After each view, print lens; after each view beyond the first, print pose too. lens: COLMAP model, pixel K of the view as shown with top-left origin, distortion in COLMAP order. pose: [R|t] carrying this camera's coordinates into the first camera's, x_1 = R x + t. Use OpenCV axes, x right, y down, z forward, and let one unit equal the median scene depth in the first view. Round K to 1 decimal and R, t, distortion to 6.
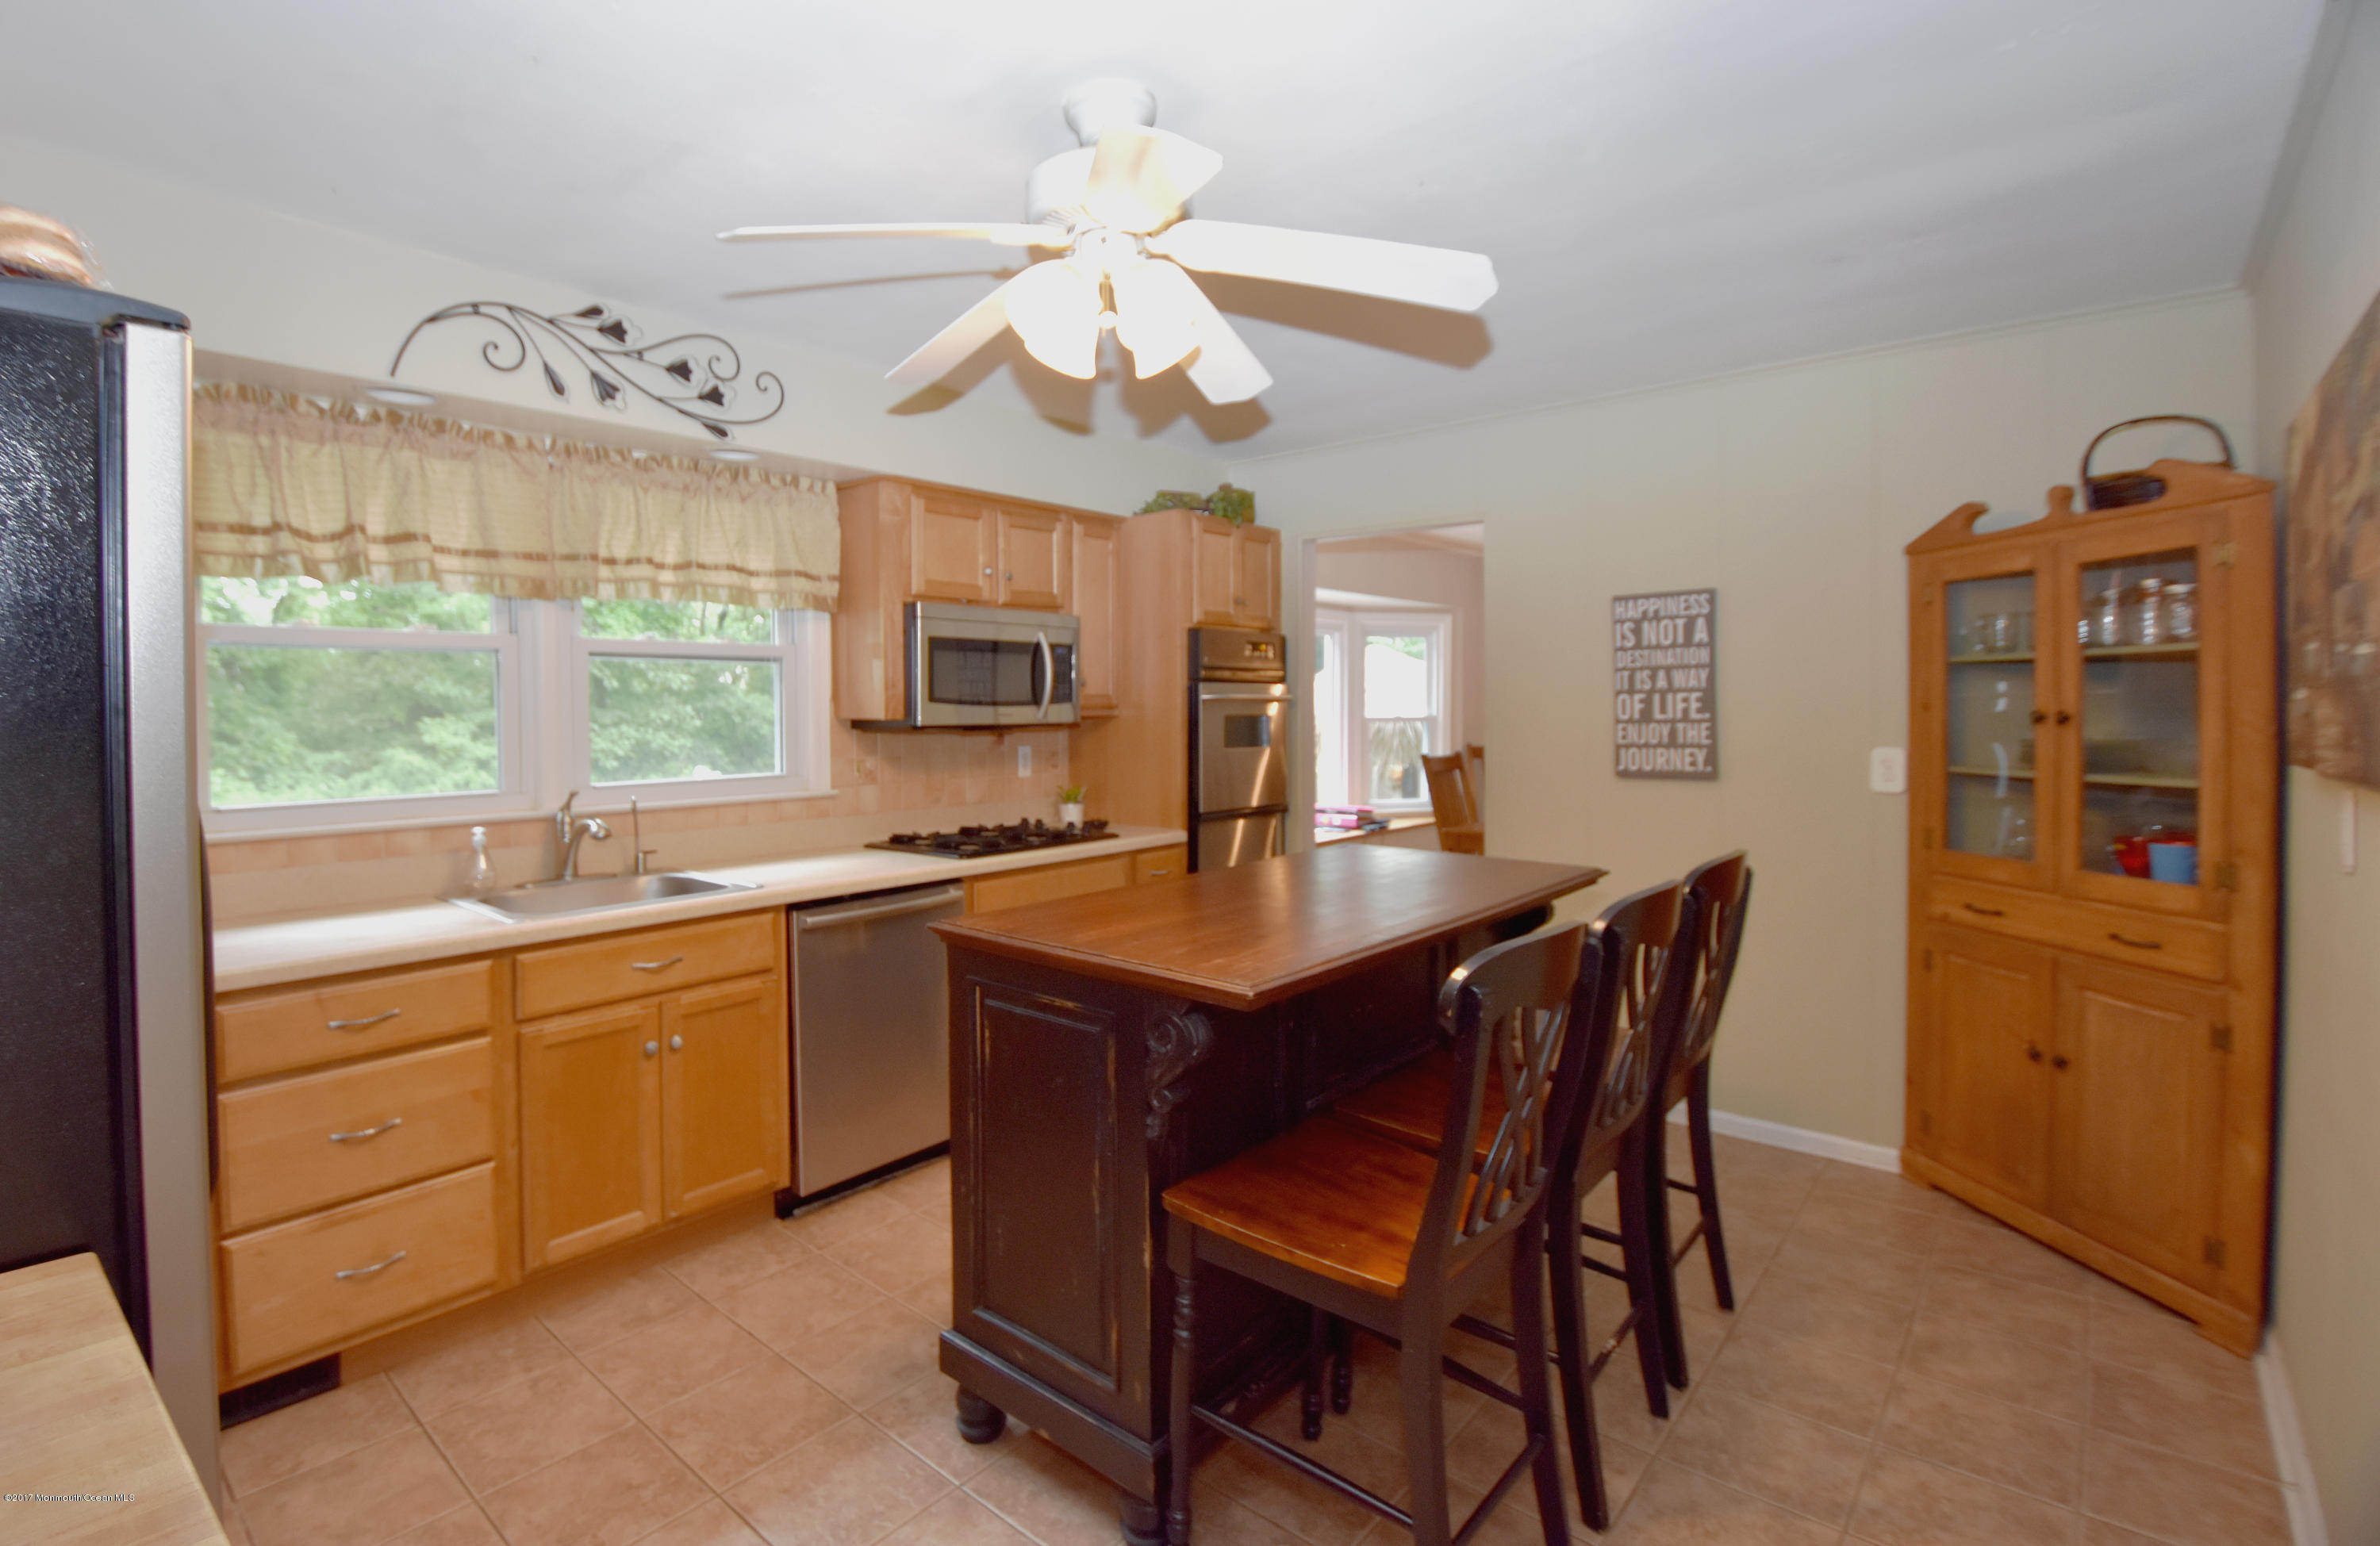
lens RADIAL K [[1098.2, 0, 1219.4], [0, 1098.2, 699.0], [0, 0, 1]] dist [-0.009628, -0.007668]
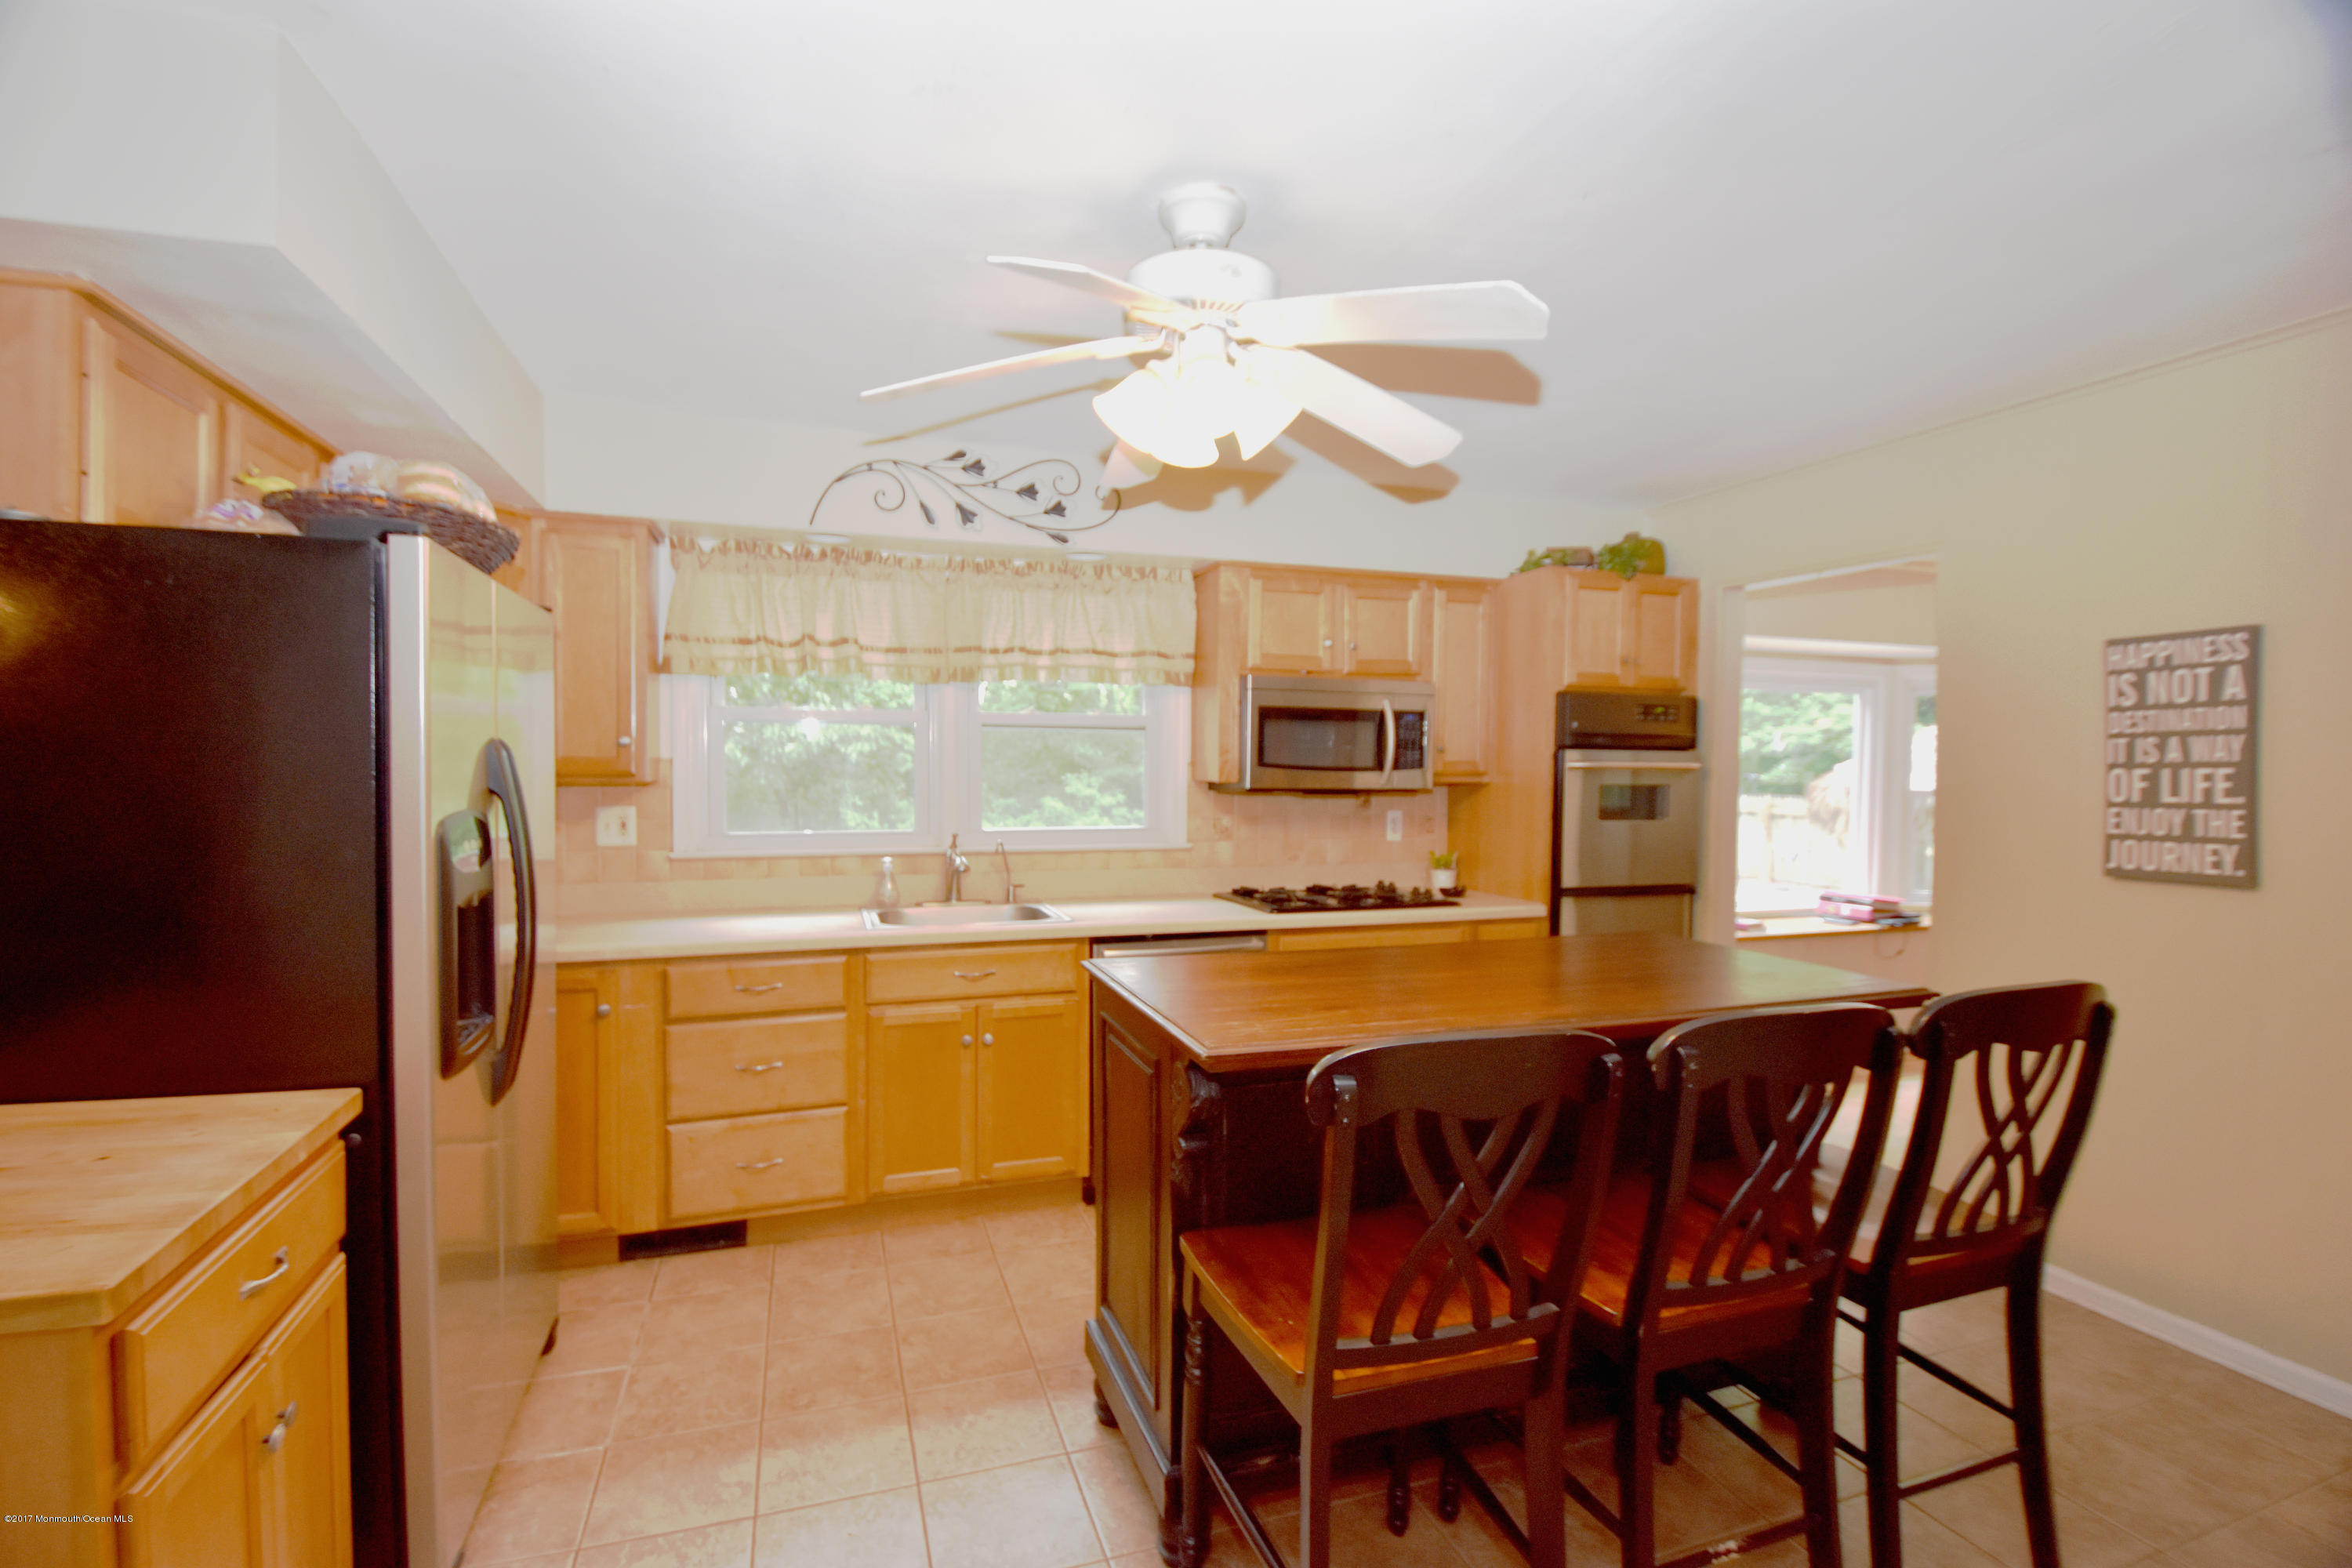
lens RADIAL K [[1070.4, 0, 1182.4], [0, 1070.4, 772.6], [0, 0, 1]] dist [-0.006419, -0.001982]
pose [[0.858209, 0.015890, -0.513055, 0.257406], [-0.010711, 0.999857, 0.013050, -0.005515], [0.513189, -0.005705, 0.858257, 0.061414]]
